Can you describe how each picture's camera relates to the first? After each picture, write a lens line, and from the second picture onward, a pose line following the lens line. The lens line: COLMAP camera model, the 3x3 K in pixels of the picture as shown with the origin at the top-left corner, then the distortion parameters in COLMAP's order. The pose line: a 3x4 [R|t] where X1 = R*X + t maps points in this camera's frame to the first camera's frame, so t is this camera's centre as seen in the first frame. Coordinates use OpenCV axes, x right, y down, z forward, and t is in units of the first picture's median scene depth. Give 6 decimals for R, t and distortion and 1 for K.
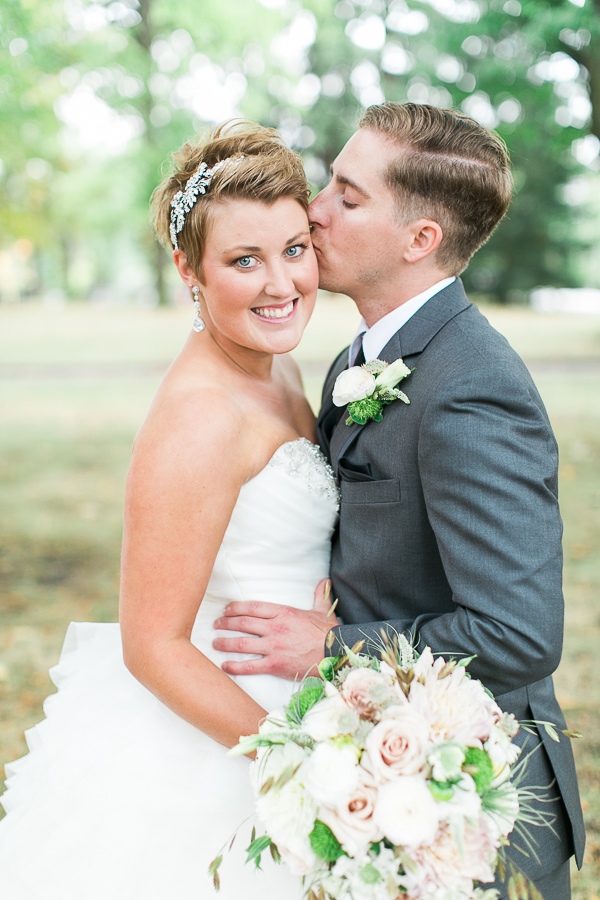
lens RADIAL K [[1305.4, 0, 300.0], [0, 1305.4, 450.0], [0, 0, 1]] dist [-0.002163, -0.003824]
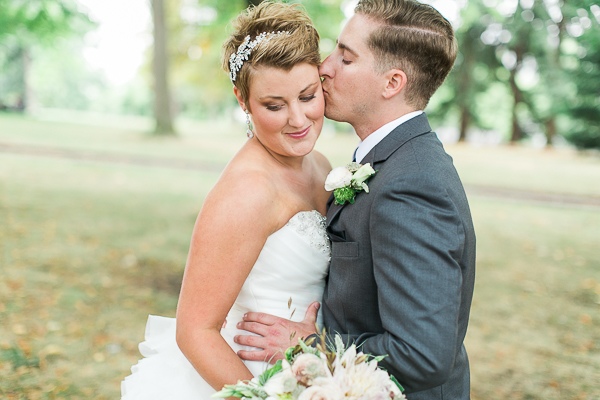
lens RADIAL K [[867.7, 0, 299.4], [0, 867.7, 200.7], [0, 0, 1]] dist [0.003874, 0.157950]
pose [[0.974103, 0.093977, -0.205649, 0.208062], [-0.102419, 0.994265, -0.030774, 0.012710], [0.201578, 0.051040, 0.978142, 0.006479]]
